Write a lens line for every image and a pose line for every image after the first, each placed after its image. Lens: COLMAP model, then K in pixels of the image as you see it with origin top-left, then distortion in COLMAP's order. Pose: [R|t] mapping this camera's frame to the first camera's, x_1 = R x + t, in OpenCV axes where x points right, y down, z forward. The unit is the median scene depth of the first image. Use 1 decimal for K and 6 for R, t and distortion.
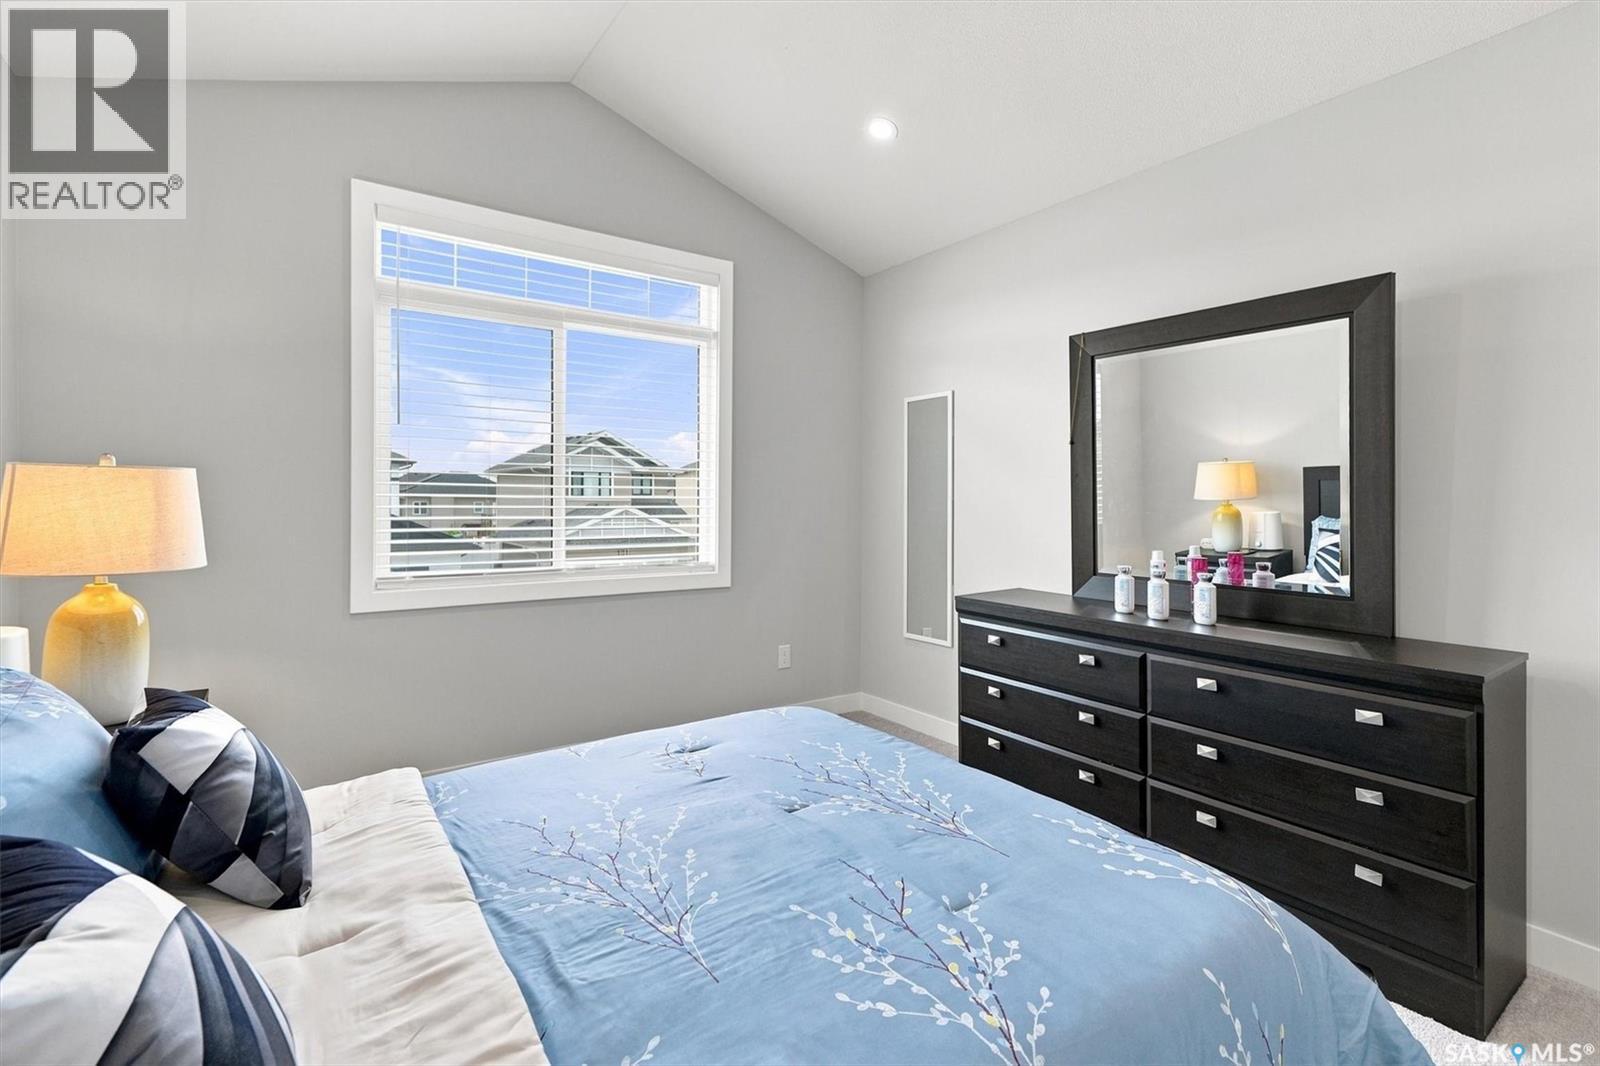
lens RADIAL K [[711.3, 0, 824.1], [0, 711.3, 497.7], [0, 0, 1]] dist [0.008982, 0.000223]
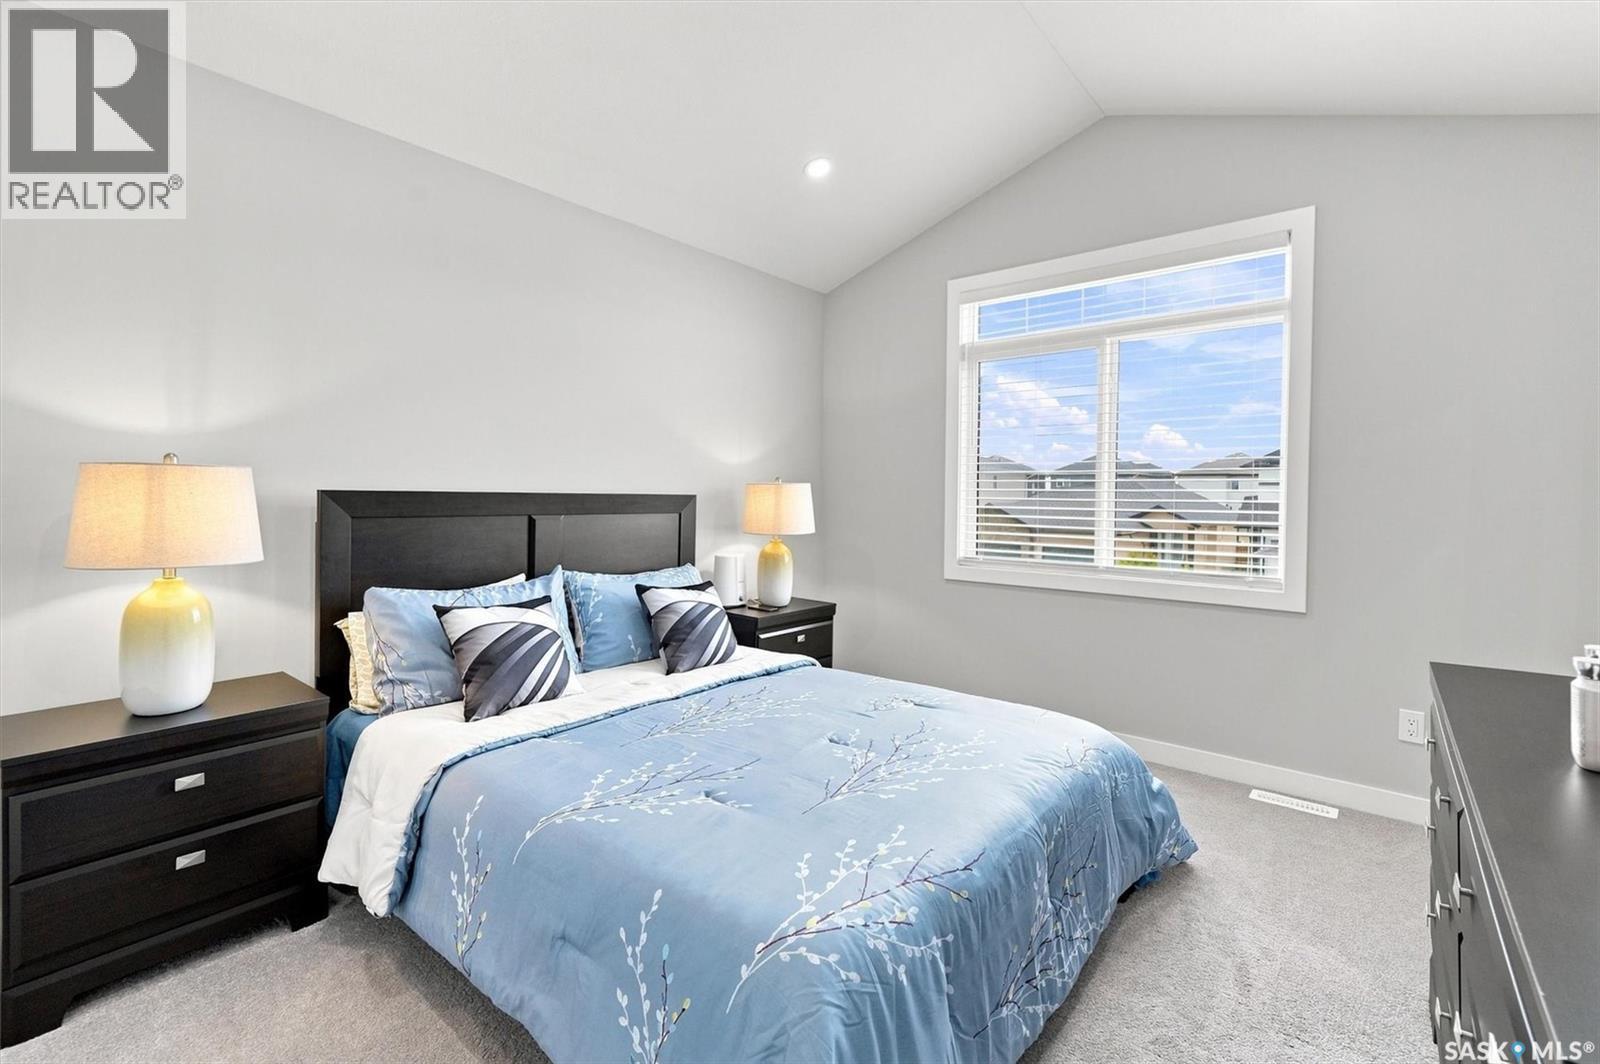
lens RADIAL K [[711.3, 0, 826.7], [0, 711.3, 501.3], [0, 0, 1]] dist [0.008982, 0.000223]
pose [[0.285919, 0.002167, -0.958251, 1.192378], [-0.006363, 0.999980, 0.000363, 0.007687], [0.958233, 0.005994, 0.285927, 0.630109]]
